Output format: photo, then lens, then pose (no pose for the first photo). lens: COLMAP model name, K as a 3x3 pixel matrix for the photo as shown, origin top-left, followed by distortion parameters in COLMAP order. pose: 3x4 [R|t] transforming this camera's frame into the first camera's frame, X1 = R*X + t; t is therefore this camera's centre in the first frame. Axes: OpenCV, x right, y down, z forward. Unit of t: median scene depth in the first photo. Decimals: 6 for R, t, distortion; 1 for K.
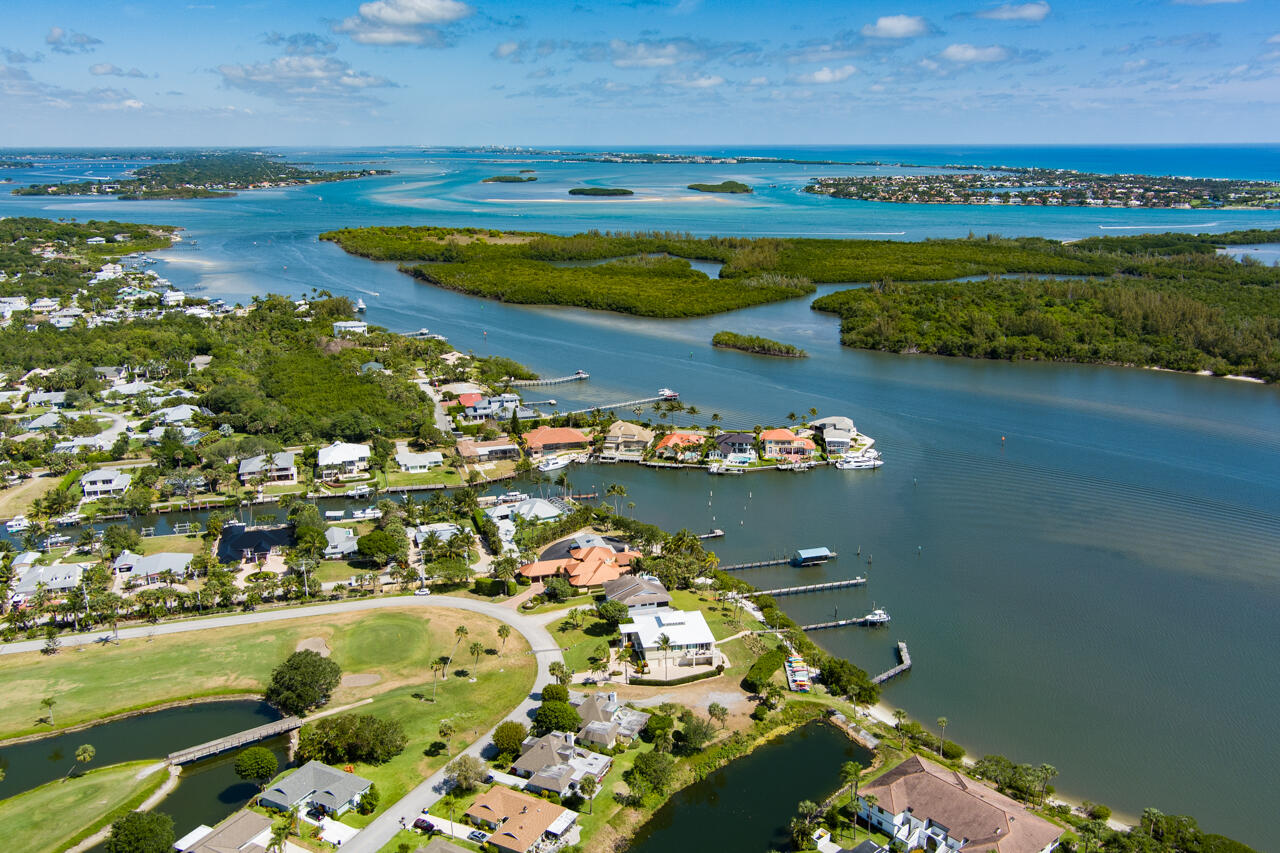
lens RADIAL K [[1048.6, 0, 623.1], [0, 1048.6, 426.5], [0, 0, 1]] dist [0.004339, 0.012159]
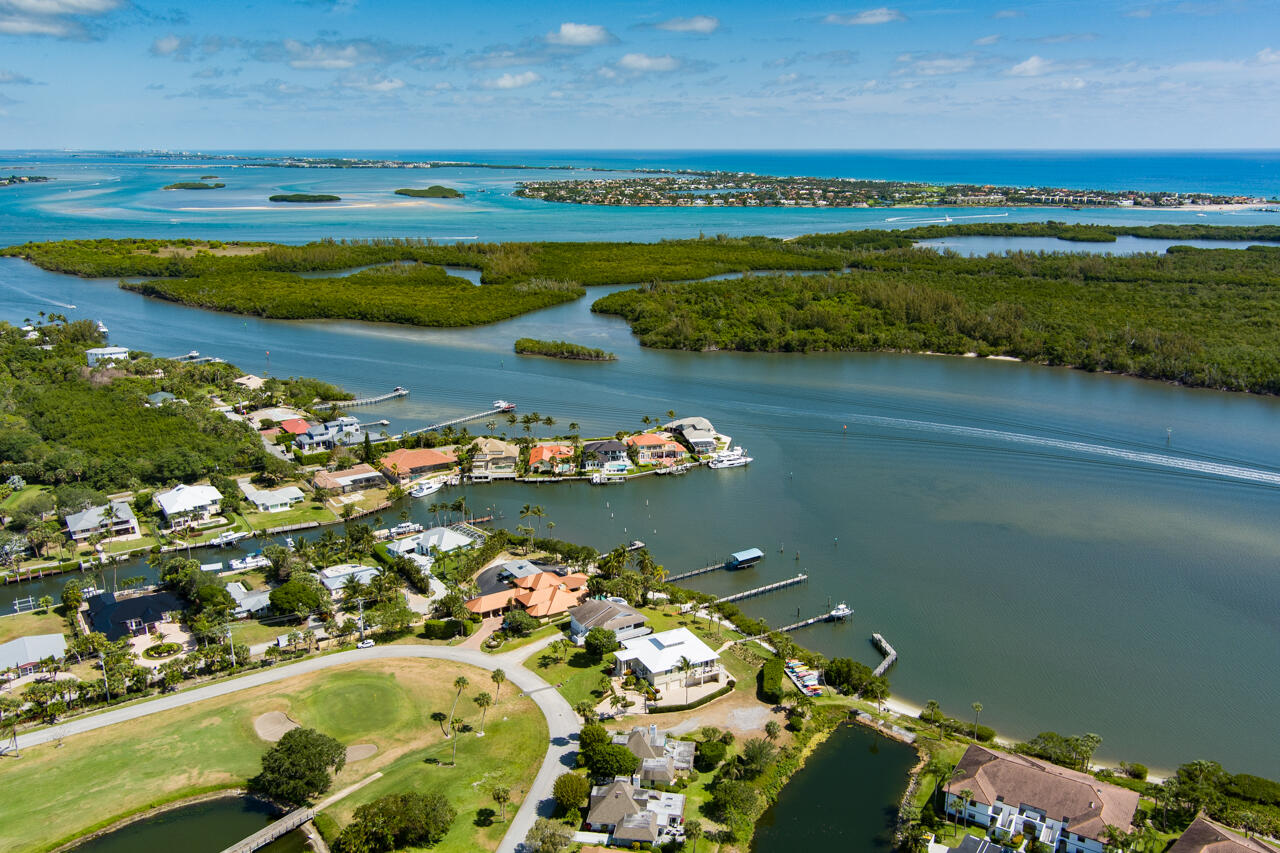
lens RADIAL K [[1048.6, 0, 623.1], [0, 1048.6, 426.5], [0, 0, 1]] dist [0.004339, 0.012159]
pose [[0.959797, -0.071383, 0.271467, -0.118833], [0.072484, 0.997352, 0.005985, -0.009992], [-0.271176, 0.013933, 0.962429, 0.040099]]
